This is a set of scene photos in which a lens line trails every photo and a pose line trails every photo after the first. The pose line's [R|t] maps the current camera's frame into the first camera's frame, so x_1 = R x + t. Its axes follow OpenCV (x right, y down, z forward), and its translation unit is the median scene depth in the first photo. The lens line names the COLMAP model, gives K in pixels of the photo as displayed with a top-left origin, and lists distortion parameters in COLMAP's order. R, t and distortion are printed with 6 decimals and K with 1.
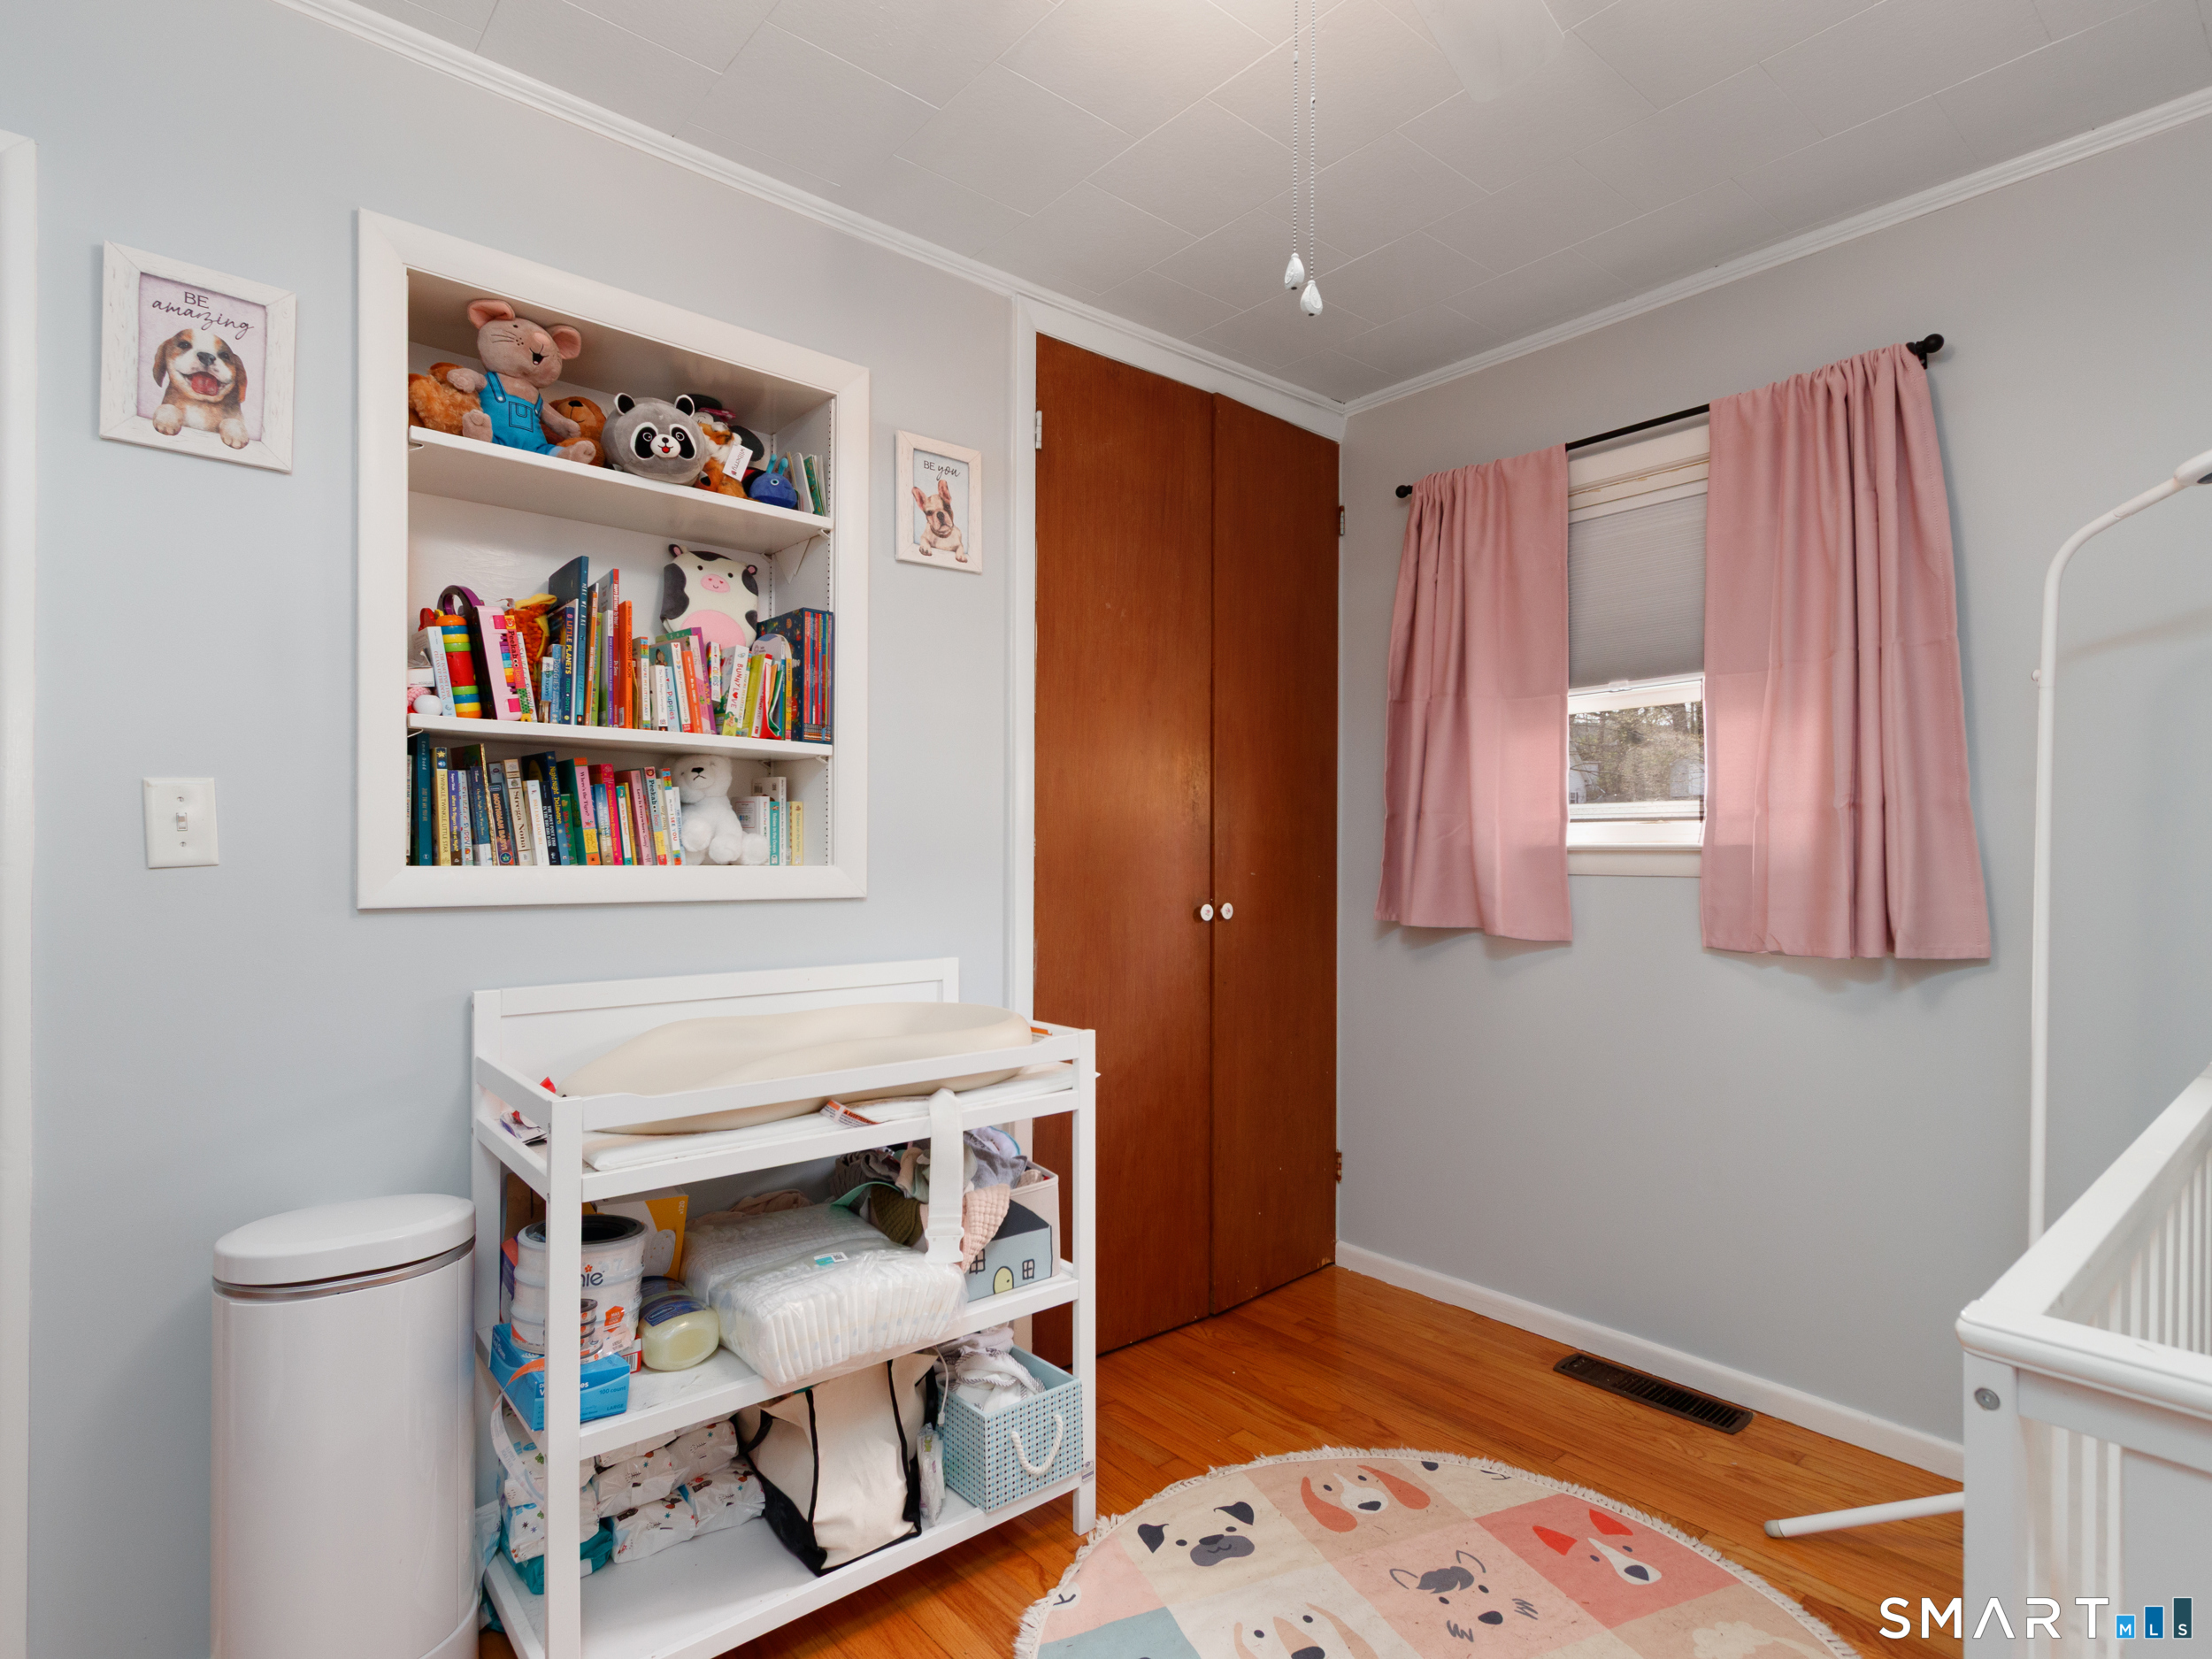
lens RADIAL K [[1137.3, 0, 1110.0], [0, 1137.3, 847.7], [0, 0, 1]] dist [-0.001392, 0.000270]
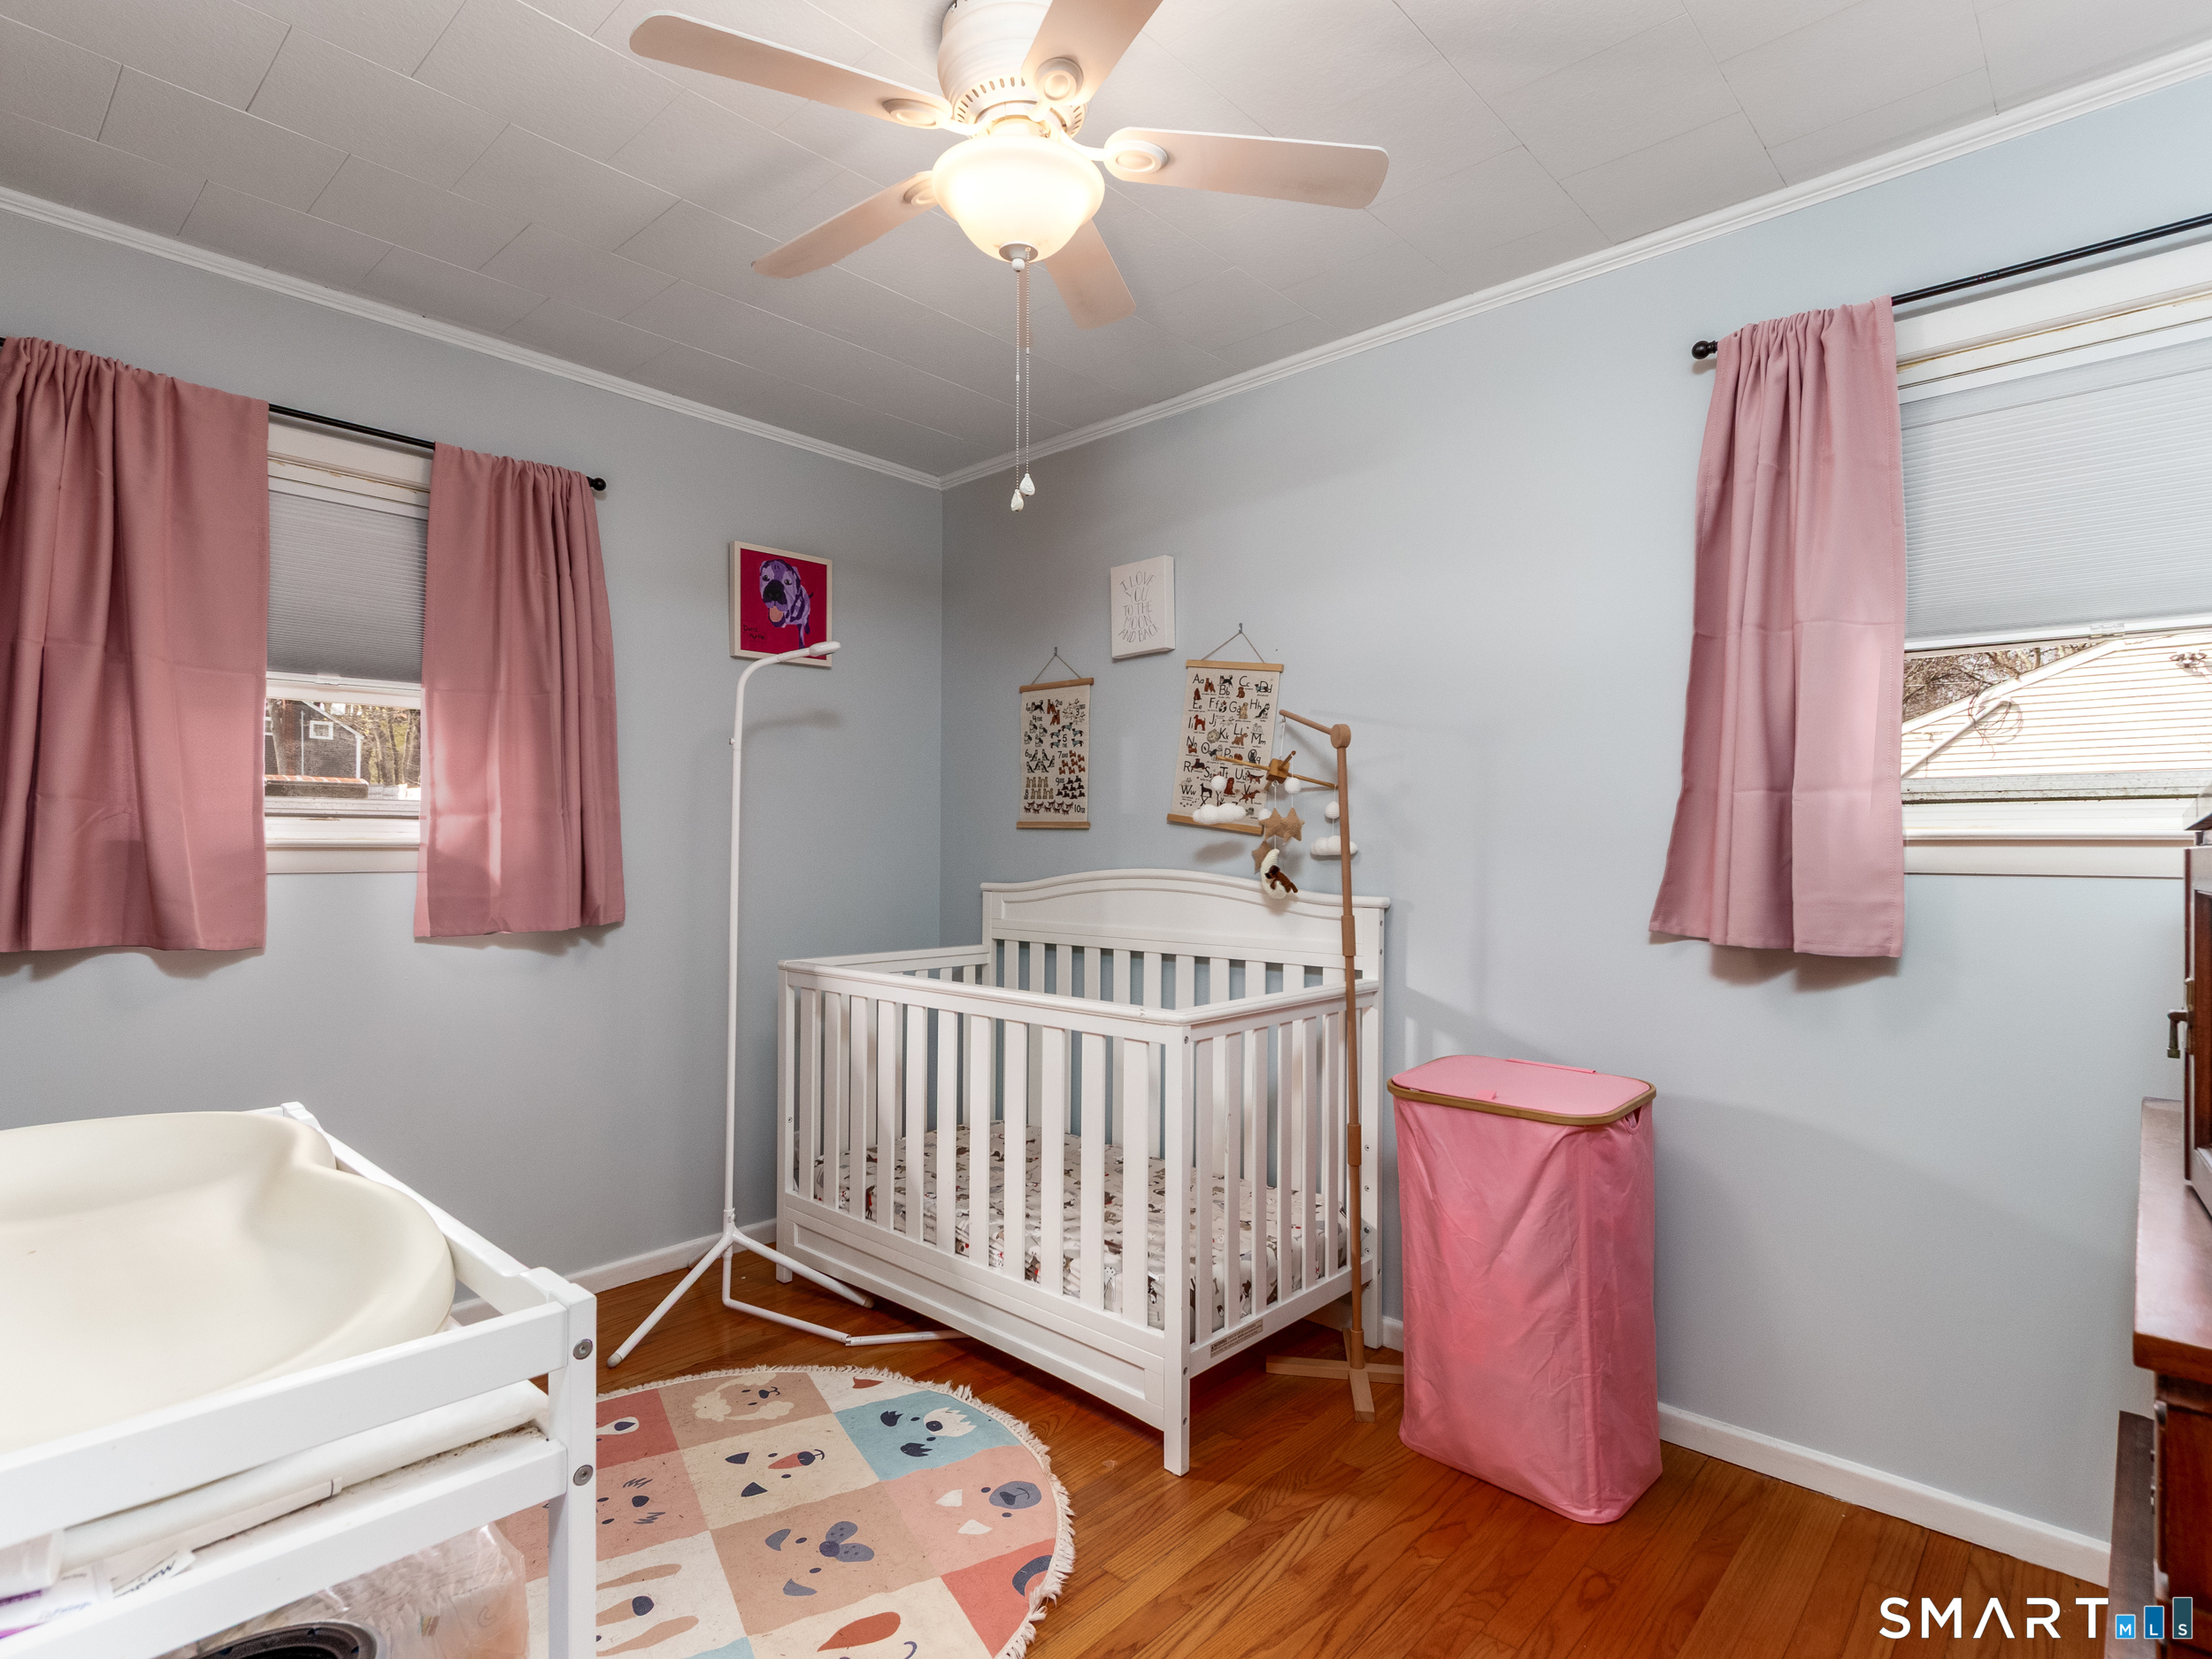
lens RADIAL K [[1137.3, 0, 1107.8], [0, 1137.3, 829.2], [0, 0, 1]] dist [-0.001392, 0.000270]
pose [[-0.121738, 0.007329, 0.992535, -0.606965], [-0.006383, 0.999946, -0.008167, -0.009291], [-0.992542, -0.007330, -0.121685, 0.448959]]
